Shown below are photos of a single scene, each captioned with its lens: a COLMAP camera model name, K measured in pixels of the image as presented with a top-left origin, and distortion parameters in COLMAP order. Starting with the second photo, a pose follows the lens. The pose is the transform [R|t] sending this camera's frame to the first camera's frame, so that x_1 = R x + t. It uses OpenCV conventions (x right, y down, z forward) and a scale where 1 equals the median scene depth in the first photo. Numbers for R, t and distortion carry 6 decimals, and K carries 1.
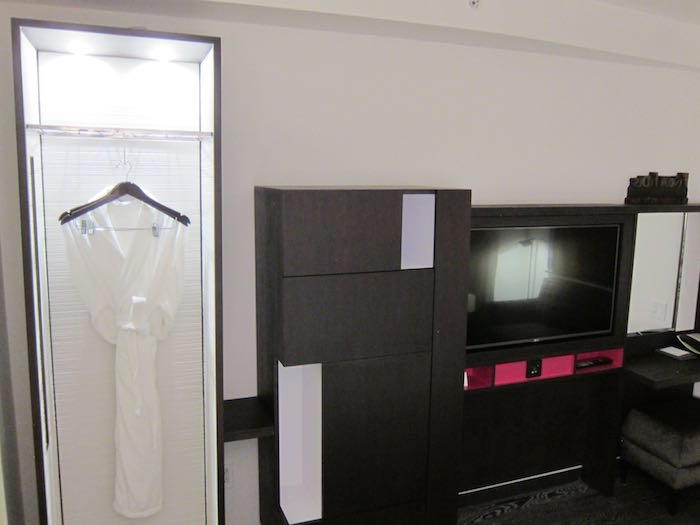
lens RADIAL K [[594.6, 0, 348.0], [0, 594.6, 263.8], [0, 0, 1]] dist [-0.060113, 0.029931]
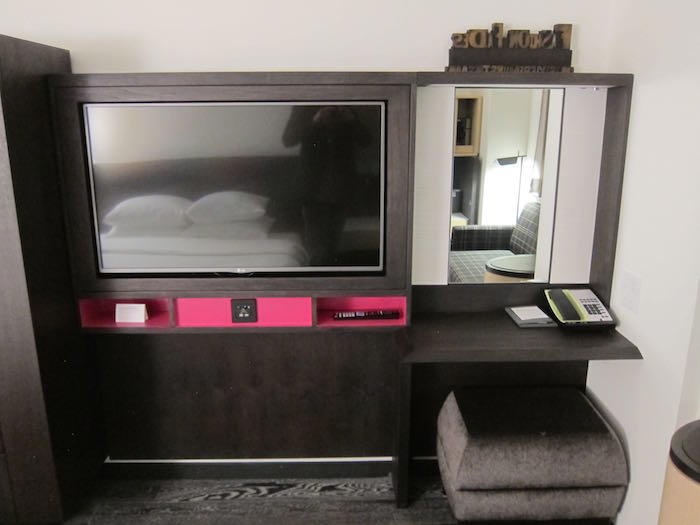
lens RADIAL K [[594.6, 0, 350.8], [0, 594.6, 261.8], [0, 0, 1]] dist [-0.060113, 0.029931]
pose [[0.942236, 0.073457, -0.326797, 0.611737], [-0.043449, 0.994217, 0.098205, 0.041117], [0.332121, -0.078333, 0.939978, 0.351058]]
